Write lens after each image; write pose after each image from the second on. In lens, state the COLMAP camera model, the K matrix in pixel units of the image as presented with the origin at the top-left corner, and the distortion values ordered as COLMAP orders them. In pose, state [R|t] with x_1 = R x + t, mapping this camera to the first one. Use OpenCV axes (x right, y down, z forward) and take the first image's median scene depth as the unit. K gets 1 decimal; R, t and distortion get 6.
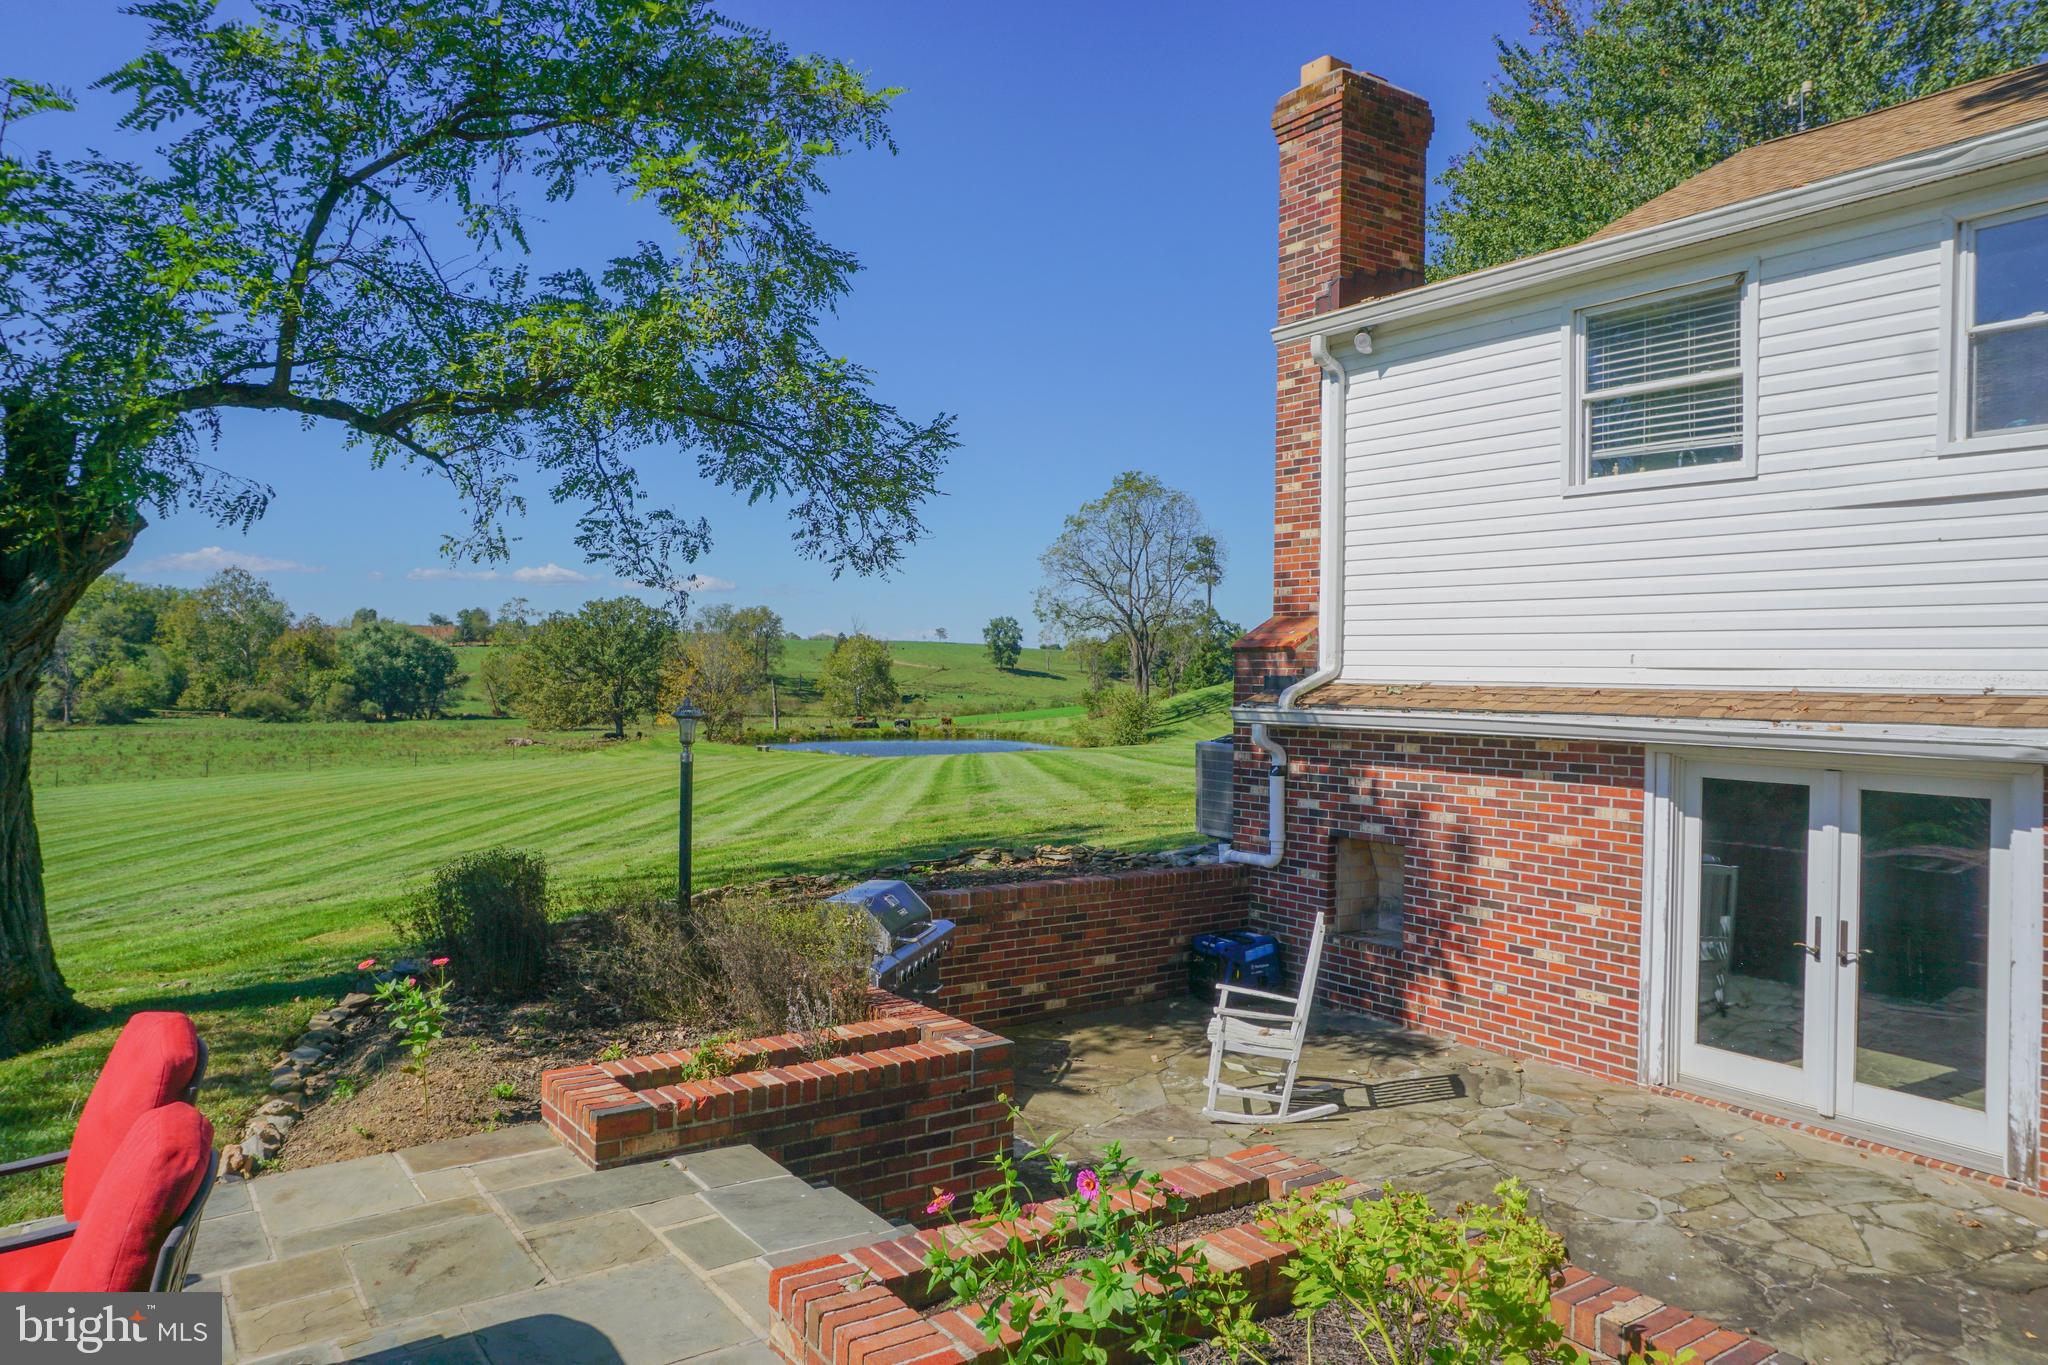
lens RADIAL K [[1387.9, 0, 1024.0], [0, 1387.9, 682.5], [0, 0, 1]] dist [-0.040486, 0.005432]
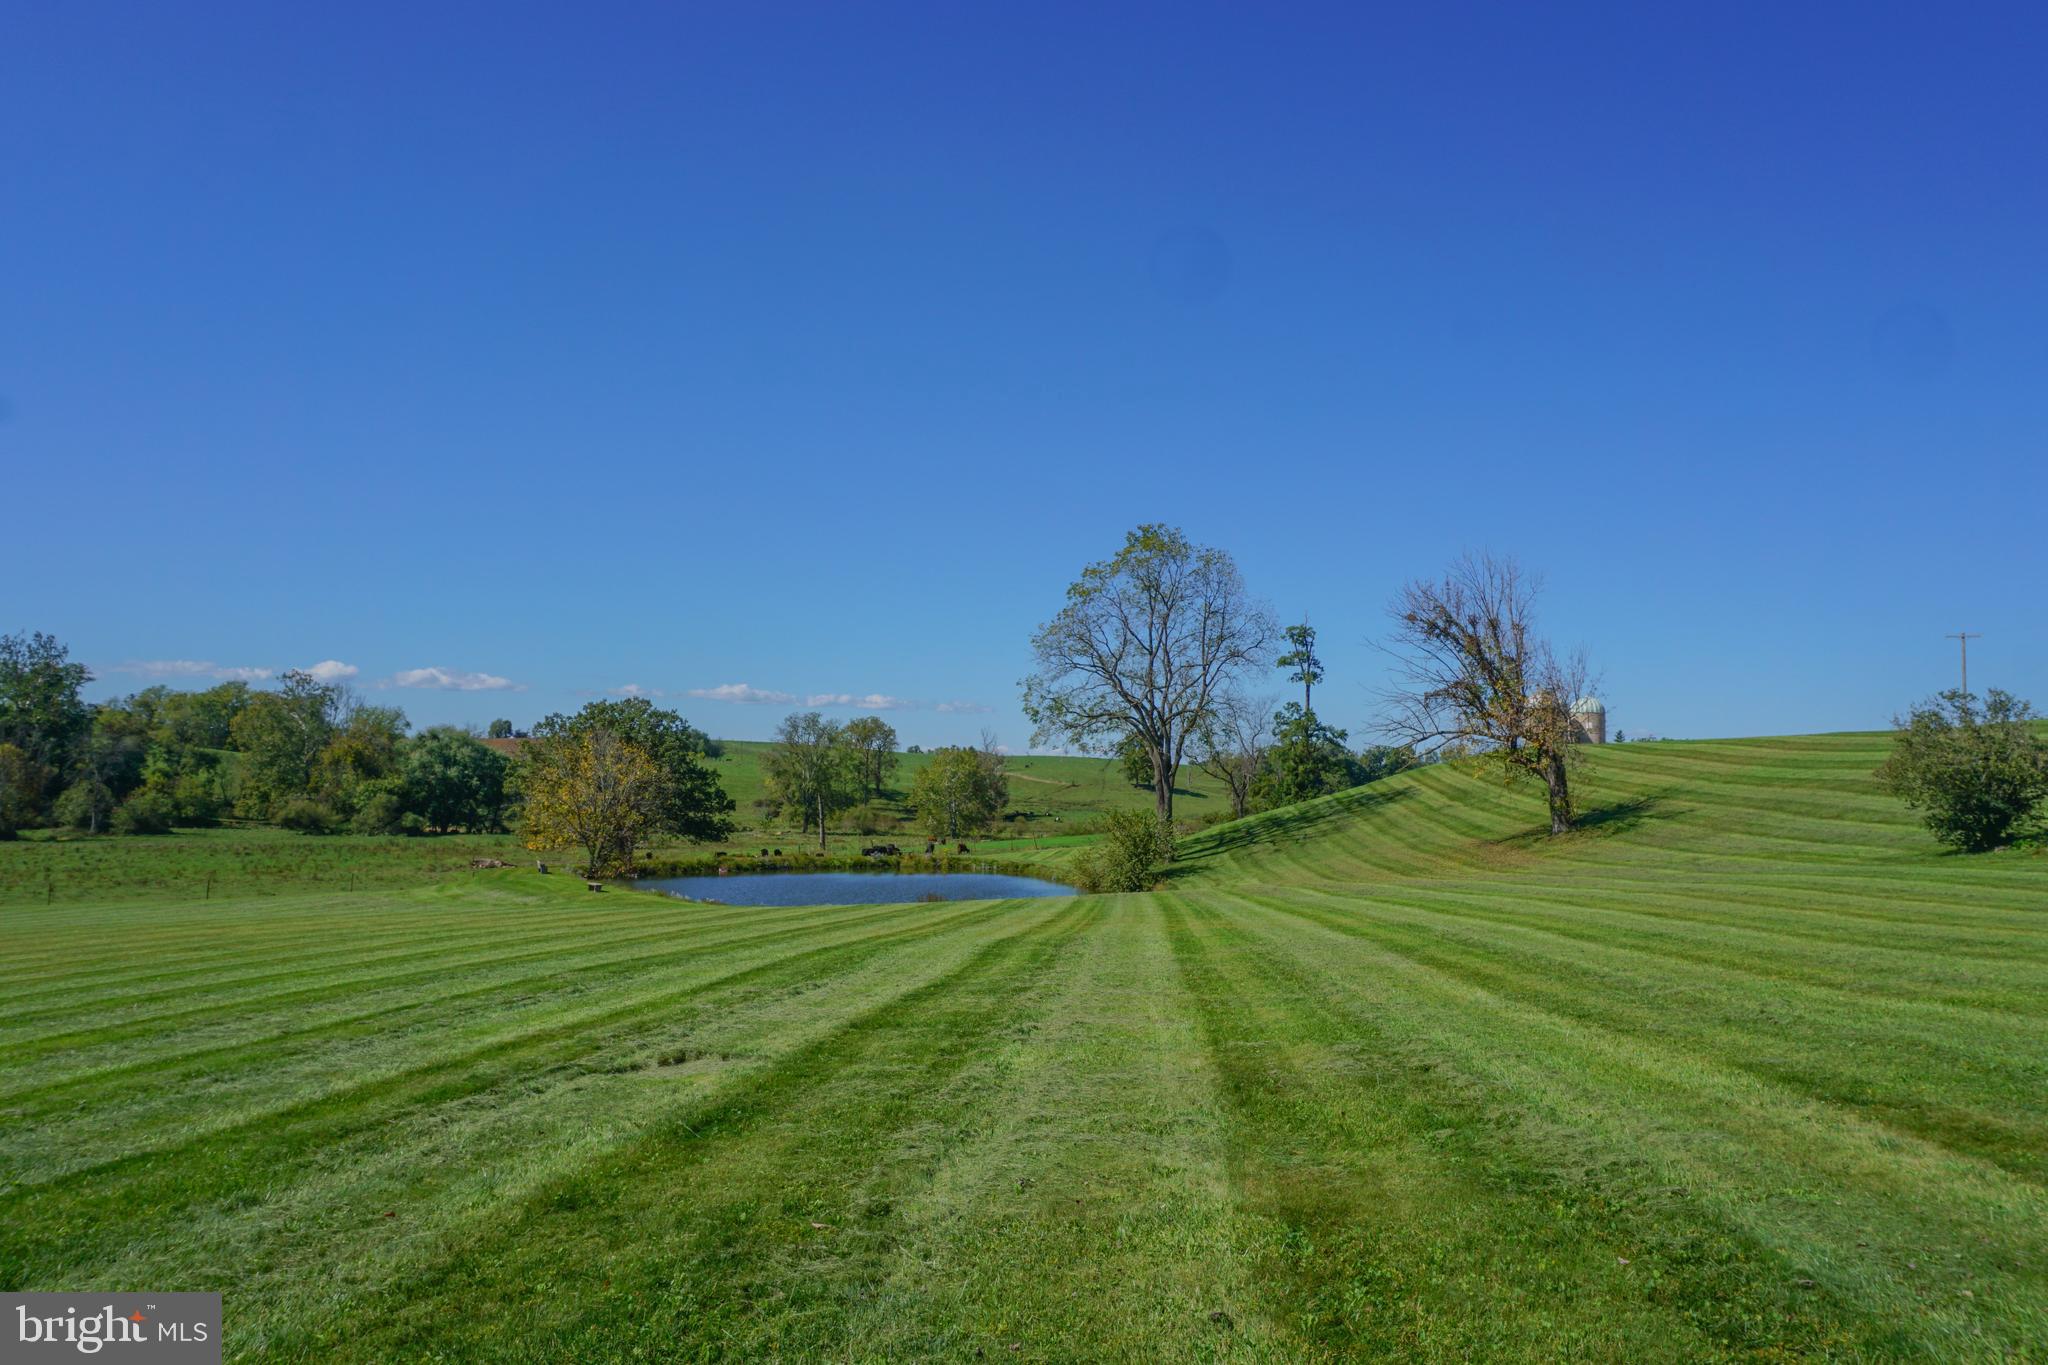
lens RADIAL K [[1387.9, 0, 1024.0], [0, 1387.9, 682.5], [0, 0, 1]] dist [-0.040486, 0.005432]
pose [[0.992030, -0.001909, -0.125988, 0.054381], [-0.008671, 0.996481, -0.083371, -0.000611], [0.125704, 0.083799, 0.988522, 0.125320]]
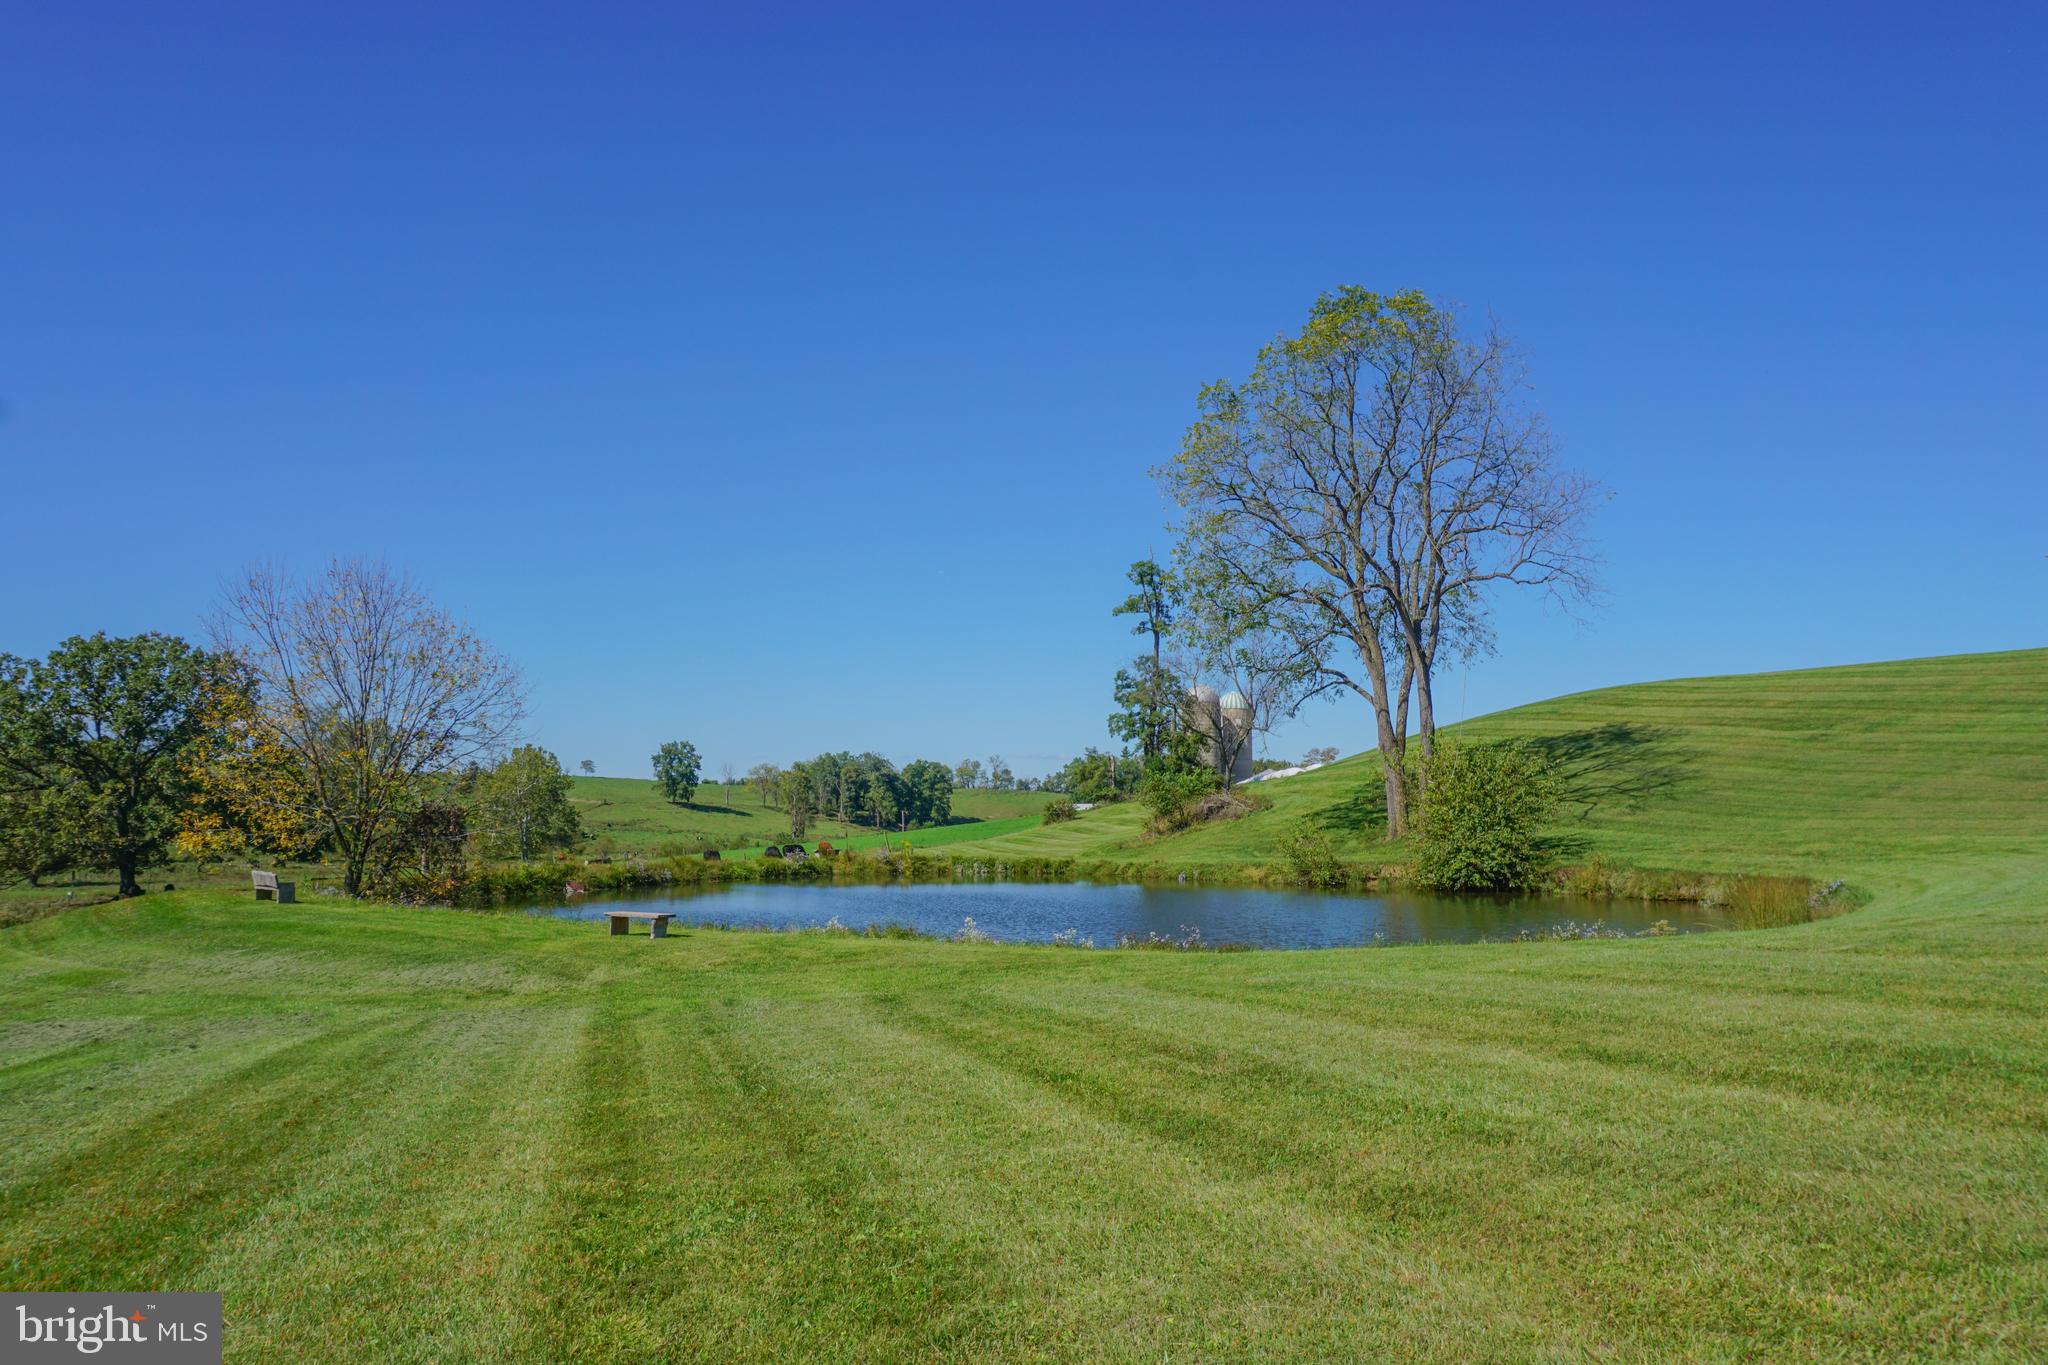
lens RADIAL K [[1387.9, 0, 1024.0], [0, 1387.9, 682.5], [0, 0, 1]] dist [-0.040486, 0.005432]
pose [[0.964055, 0.011198, 0.265468, -0.078982], [0.016508, 0.994657, -0.101907, 0.013135], [-0.265191, 0.102626, 0.958719, 0.311633]]
